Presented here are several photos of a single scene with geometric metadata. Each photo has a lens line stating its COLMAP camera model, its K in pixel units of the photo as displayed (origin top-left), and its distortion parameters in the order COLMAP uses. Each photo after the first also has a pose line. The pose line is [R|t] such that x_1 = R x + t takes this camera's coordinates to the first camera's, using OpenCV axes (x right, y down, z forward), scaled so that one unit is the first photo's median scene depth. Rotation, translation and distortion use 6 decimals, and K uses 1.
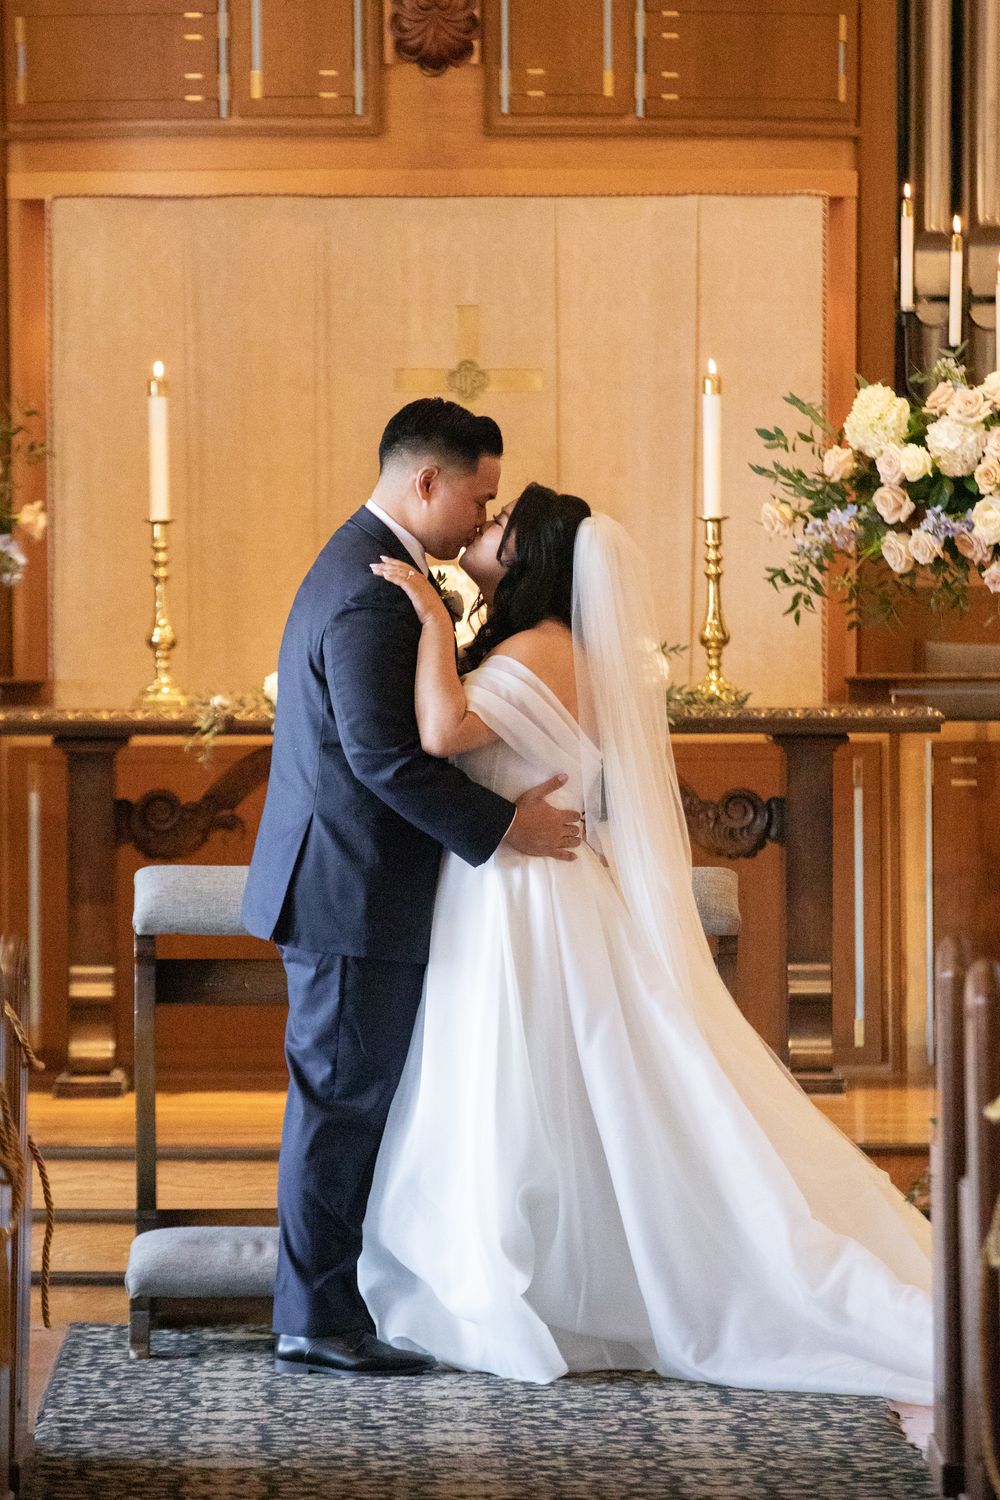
lens RADIAL K [[9899.6, 0, 498.2], [0, 9899.6, 751.7], [0, 0, 1]] dist [1.229660, 0.000000]
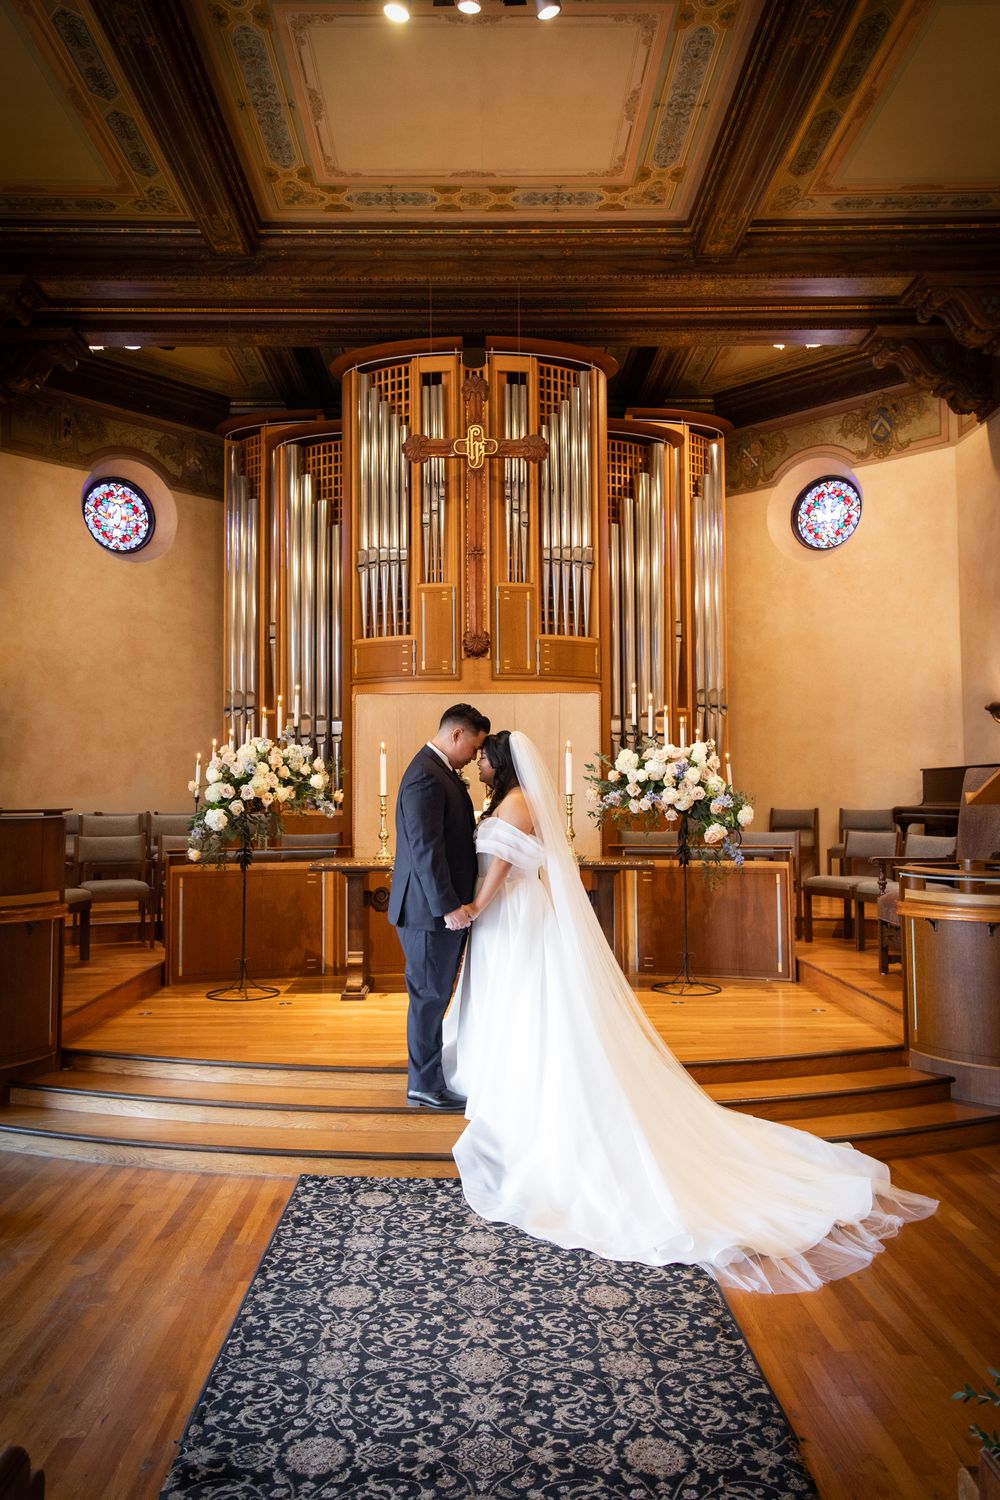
lens RADIAL K [[1024.6, 0, 492.4], [0, 1024.6, 744.1], [0, 0, 1]] dist [-0.005624, -0.001183]
pose [[0.999995, -0.000310, 0.003061, -0.002267], [0.000538, 0.997220, -0.074509, -0.015972], [-0.003030, 0.074510, 0.997216, 0.700176]]
